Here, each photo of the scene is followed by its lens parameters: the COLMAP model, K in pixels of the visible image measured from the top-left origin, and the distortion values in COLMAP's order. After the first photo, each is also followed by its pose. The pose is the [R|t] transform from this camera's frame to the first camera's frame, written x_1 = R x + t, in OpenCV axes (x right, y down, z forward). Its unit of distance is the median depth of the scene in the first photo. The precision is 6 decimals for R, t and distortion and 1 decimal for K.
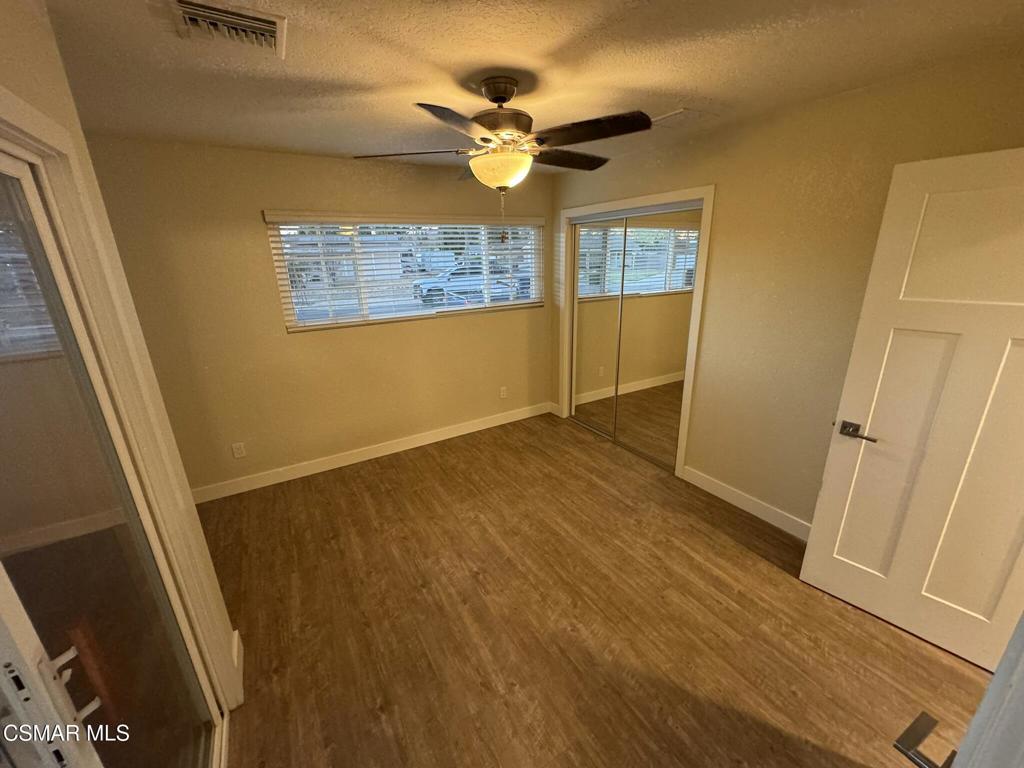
lens RADIAL K [[408.1, 0, 510.7], [0, 408.1, 381.4], [0, 0, 1]] dist [-0.000153, 0.000349]
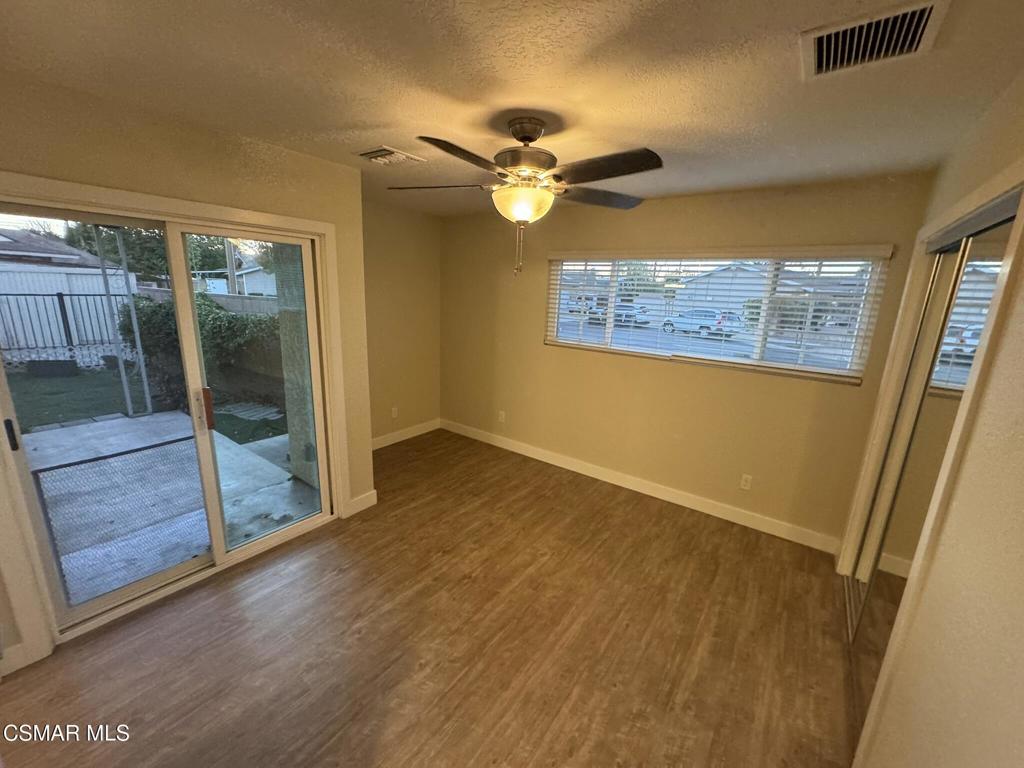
lens RADIAL K [[408.1, 0, 511.6], [0, 408.1, 379.4], [0, 0, 1]] dist [-0.000153, 0.000349]
pose [[0.383611, 0.240625, -0.891595, 0.570009], [-0.321972, 0.939728, 0.115086, -0.125591], [0.865550, 0.242920, 0.437965, 0.365496]]
